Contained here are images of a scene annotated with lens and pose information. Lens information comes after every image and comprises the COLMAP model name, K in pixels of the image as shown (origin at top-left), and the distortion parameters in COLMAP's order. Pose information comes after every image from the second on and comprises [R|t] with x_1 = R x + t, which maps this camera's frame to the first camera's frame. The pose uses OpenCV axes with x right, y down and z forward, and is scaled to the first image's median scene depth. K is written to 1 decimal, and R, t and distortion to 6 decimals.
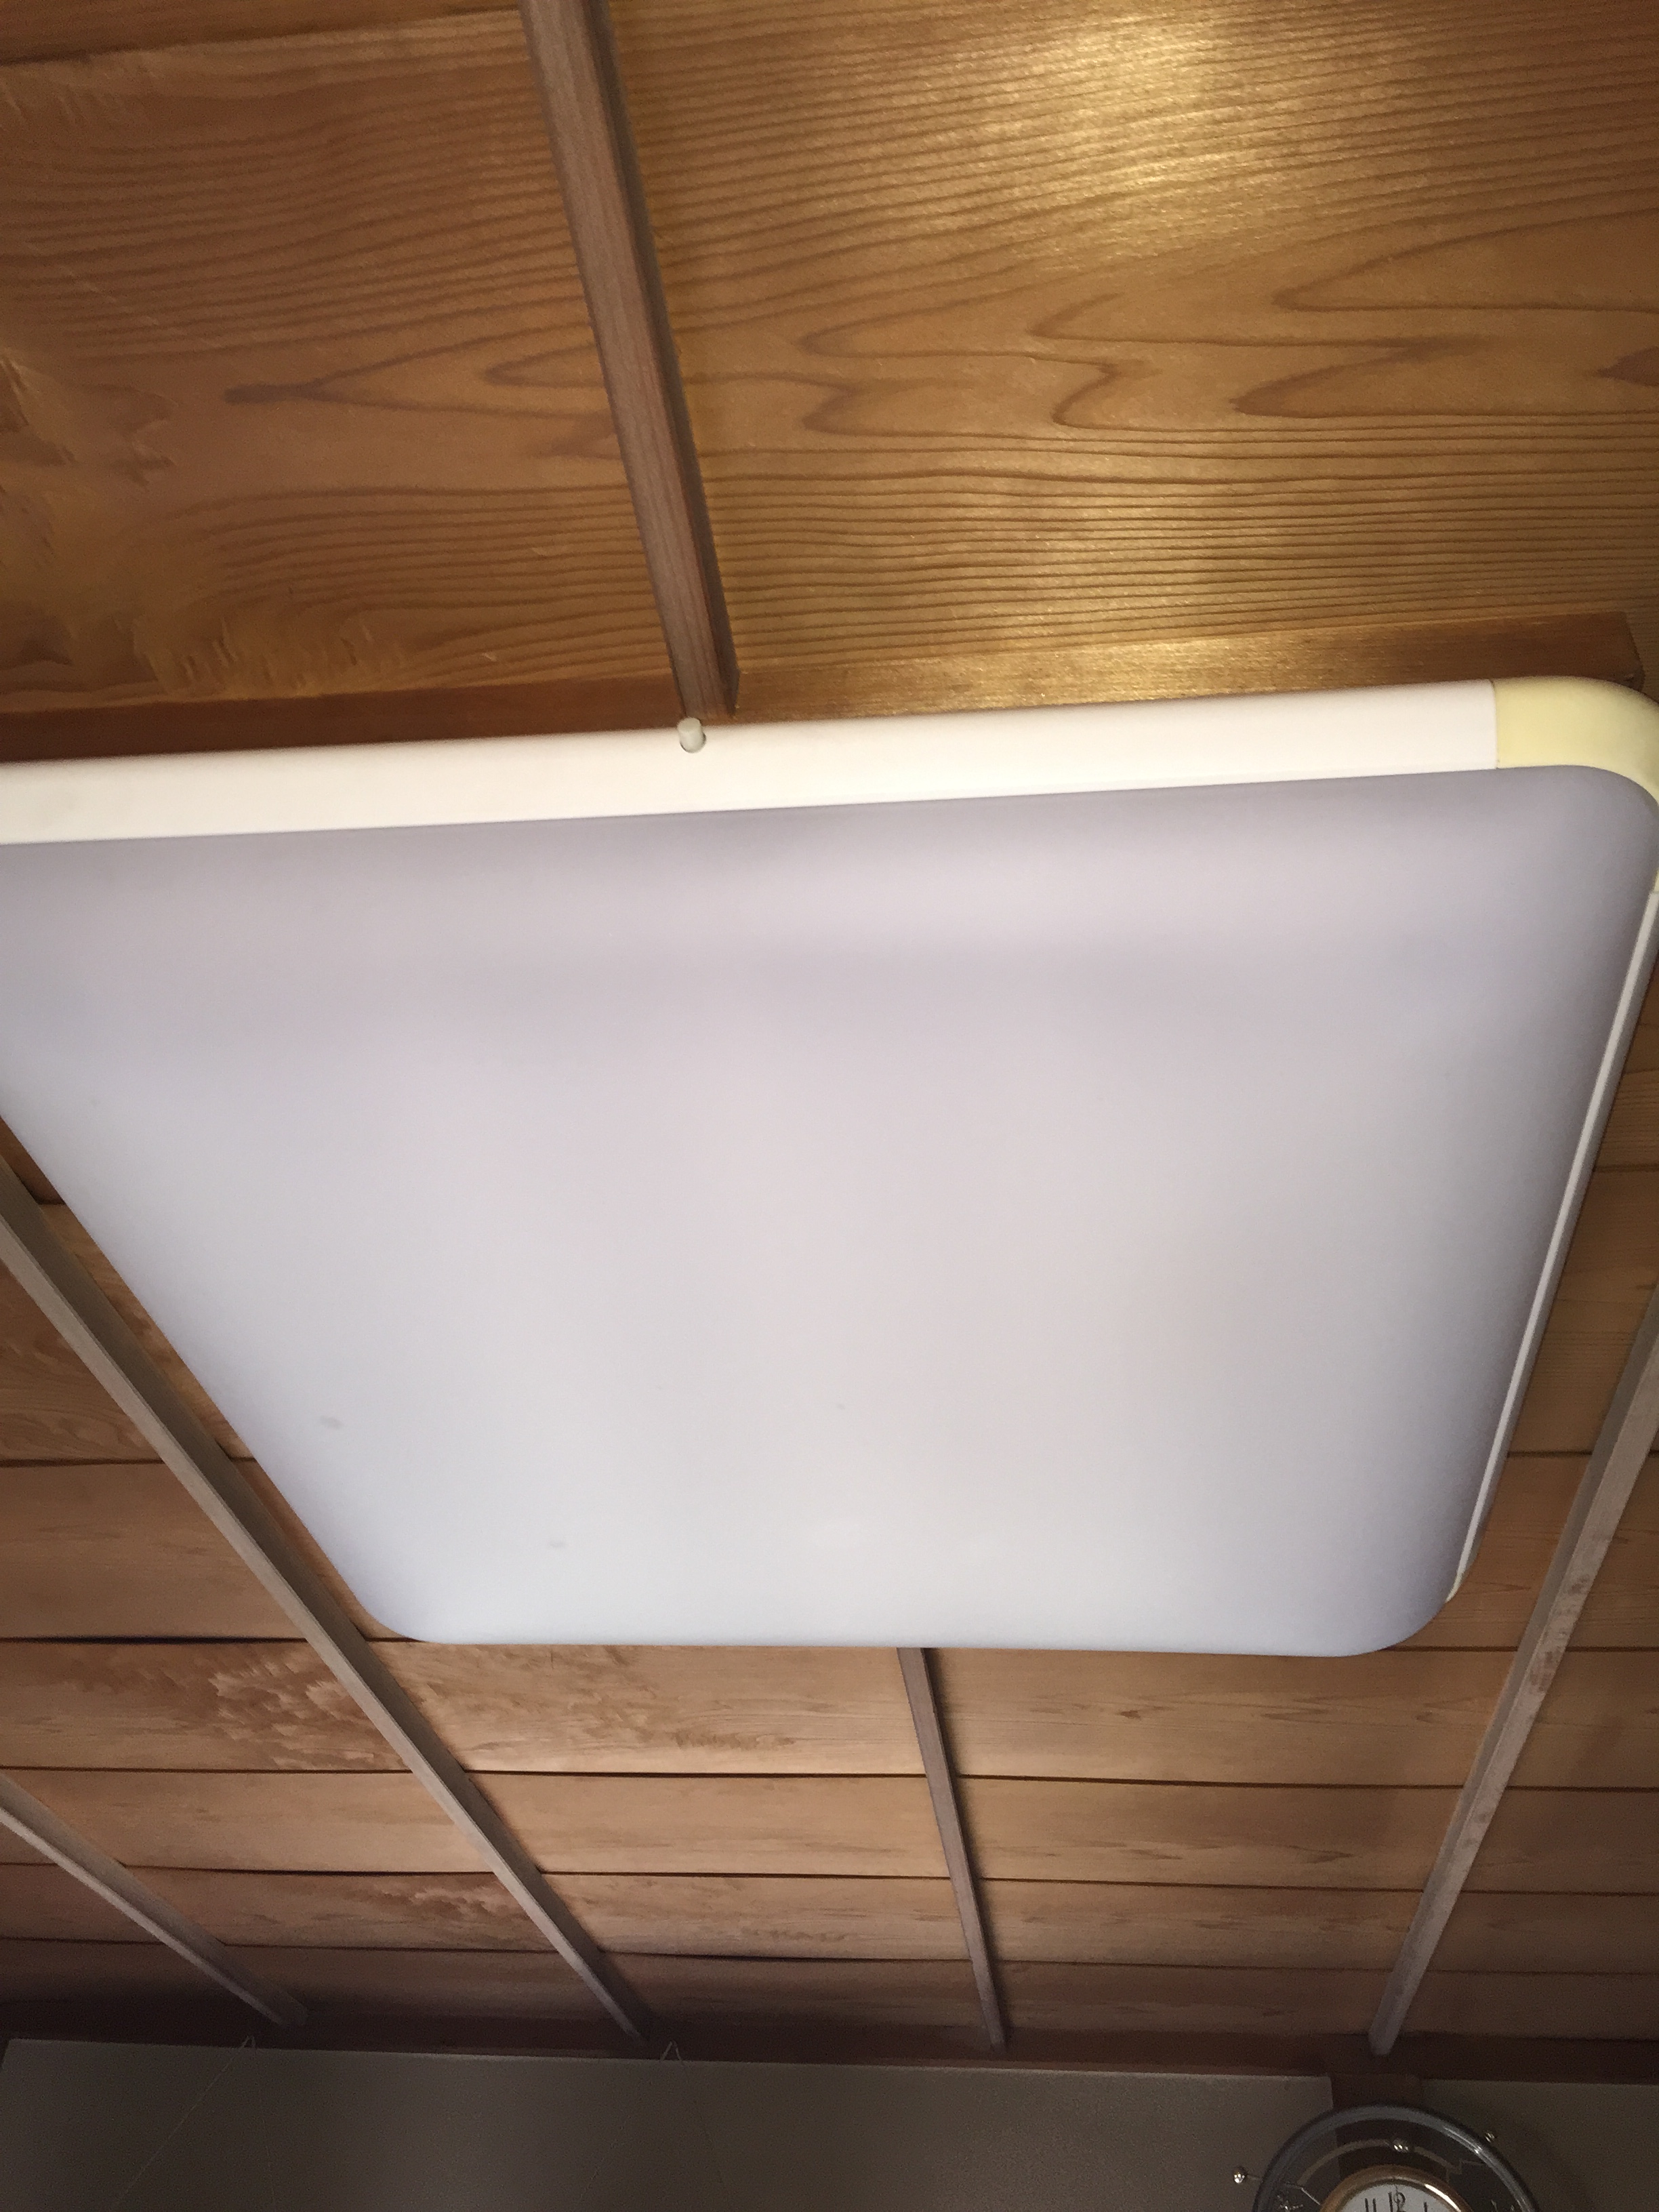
lens RADIAL K [[1831.9, 0, 829.5], [0, 1831.9, 1106.0], [0, 0, 1]] dist [0.065542, -0.112601]
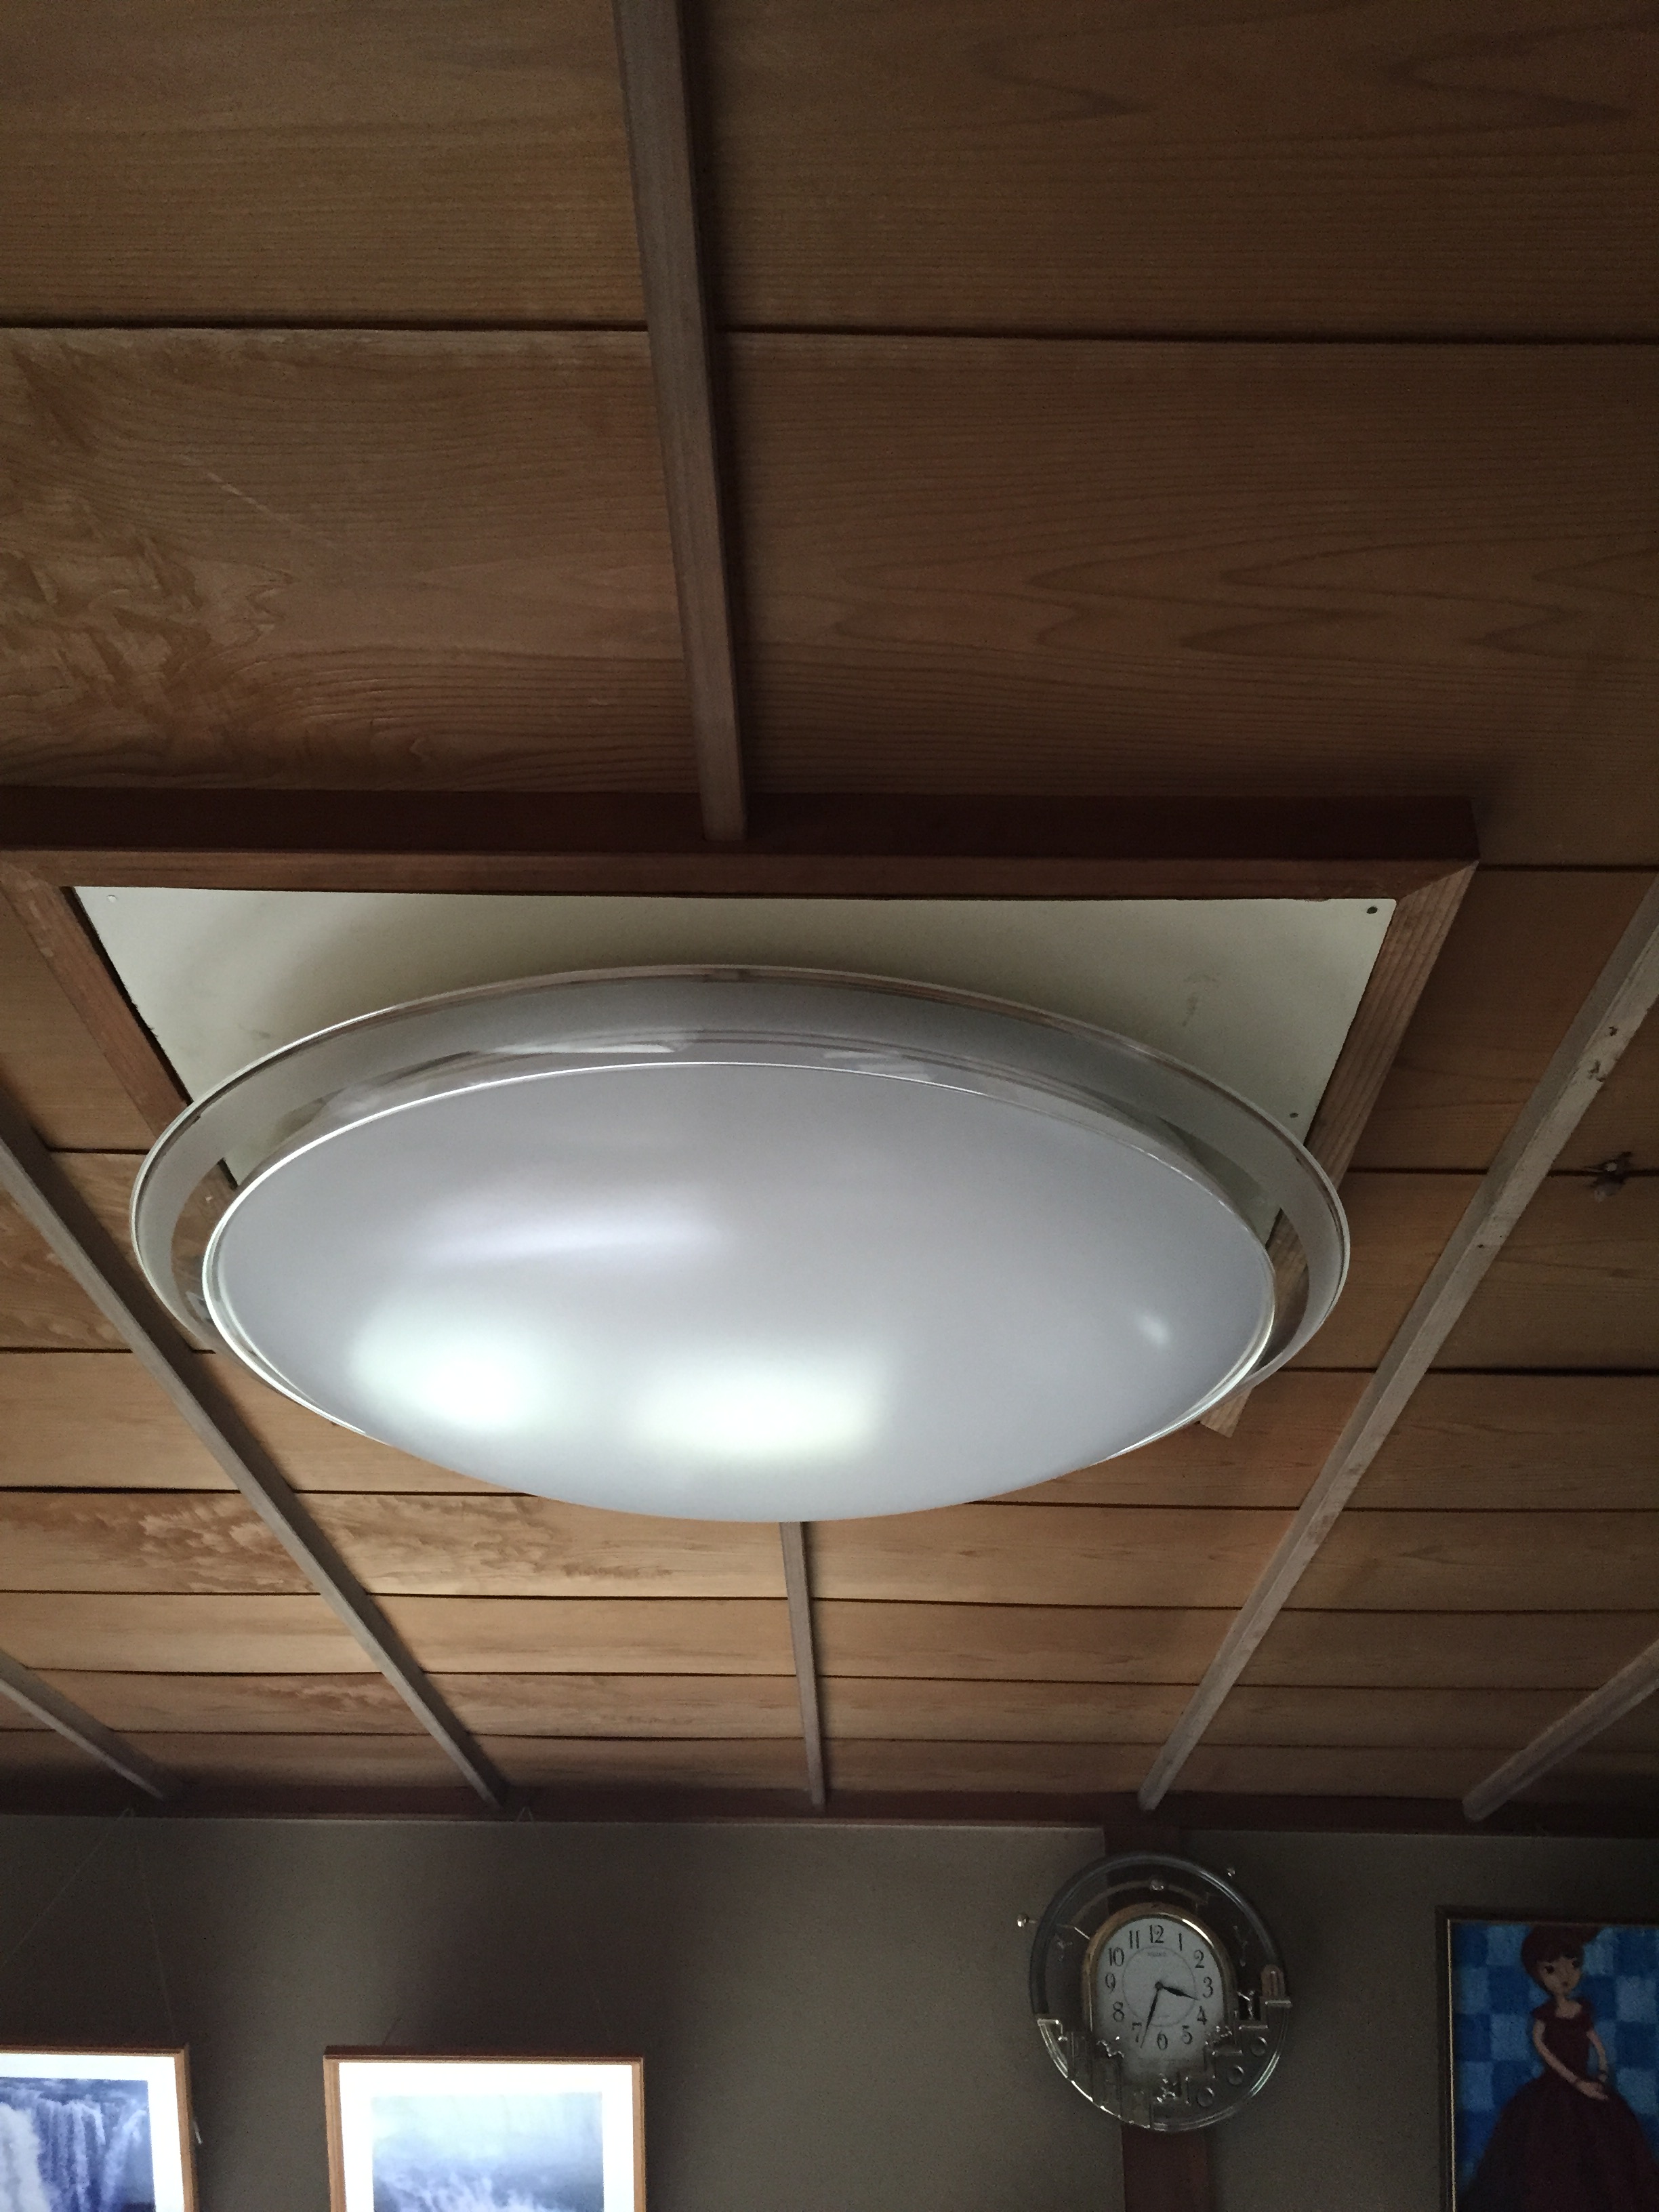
lens RADIAL K [[1847.1, 0, 829.5], [0, 1847.1, 1106.0], [0, 0, 1]] dist [0.053962, -0.095419]
pose [[0.993416, 0.026696, 0.111406, -0.057934], [-0.040921, 0.991004, 0.127421, -0.088219], [-0.107002, -0.131141, 0.985572, -0.093943]]
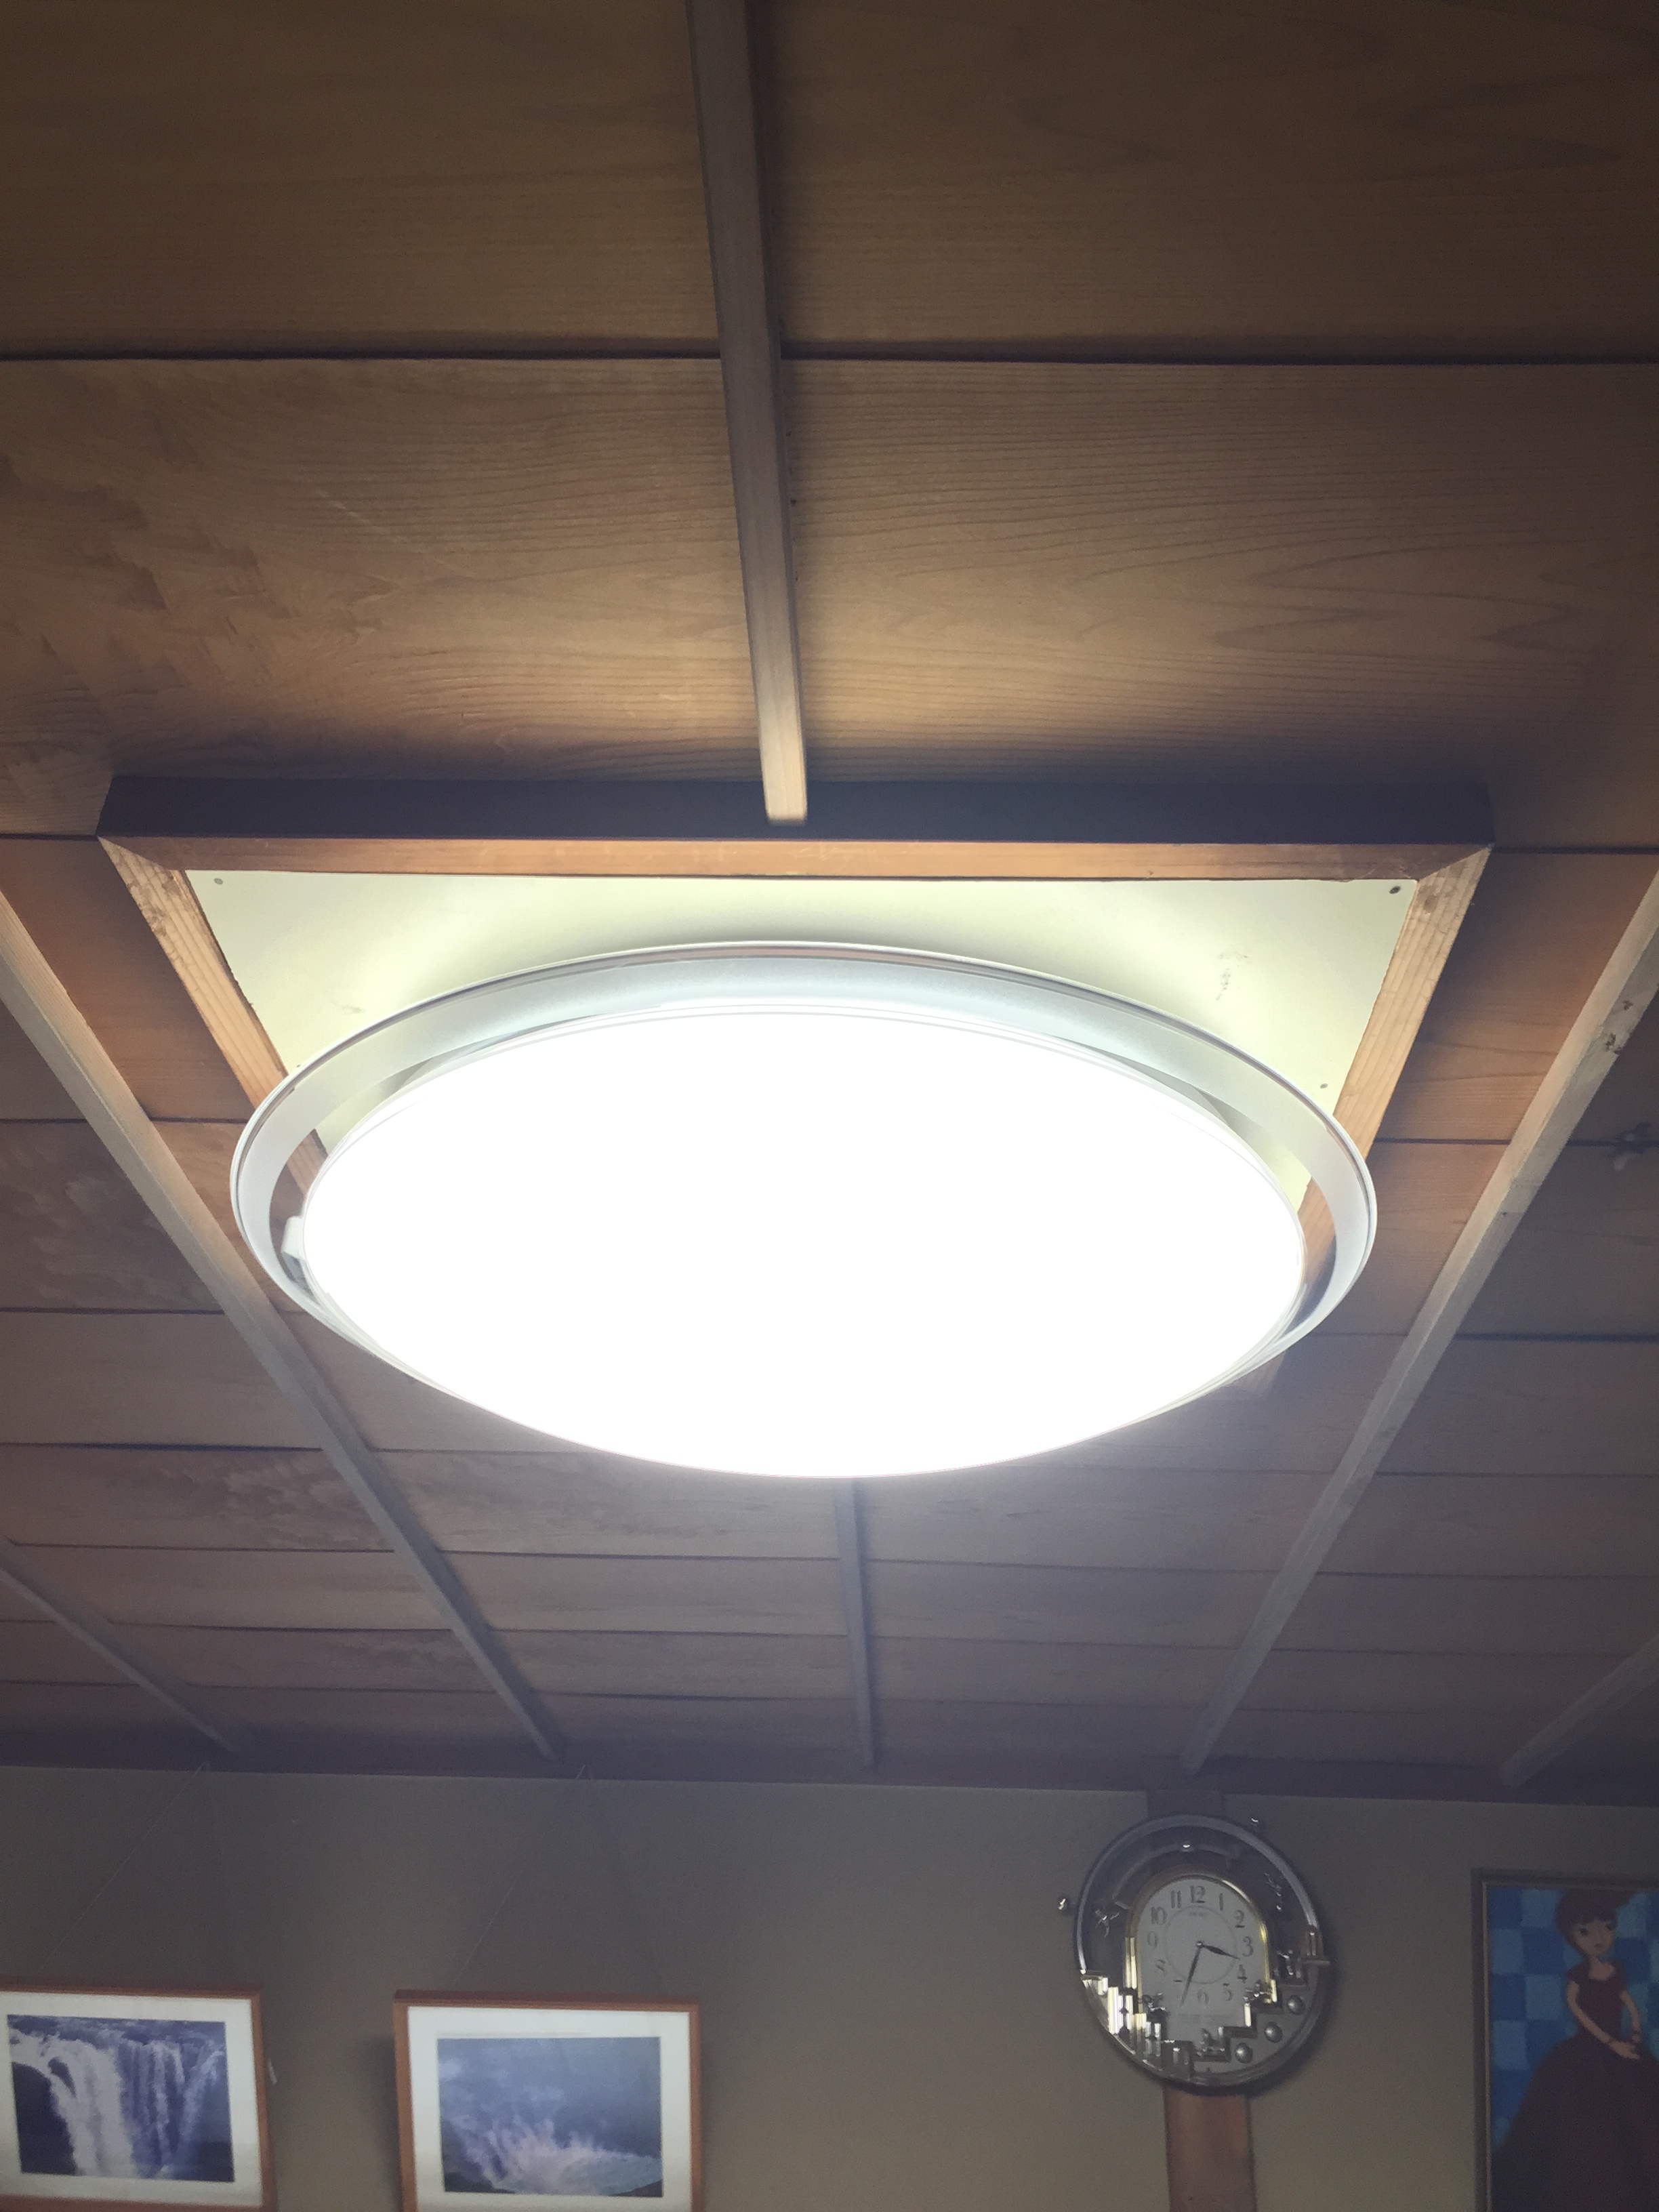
lens RADIAL K [[1831.9, 0, 829.5], [0, 1831.9, 1106.0], [0, 0, 1]] dist [0.065542, -0.112601]
pose [[0.995970, 0.027142, 0.085478, -0.063552], [-0.038507, 0.990198, 0.134258, -0.086029], [-0.080996, -0.137009, 0.987253, -0.129916]]
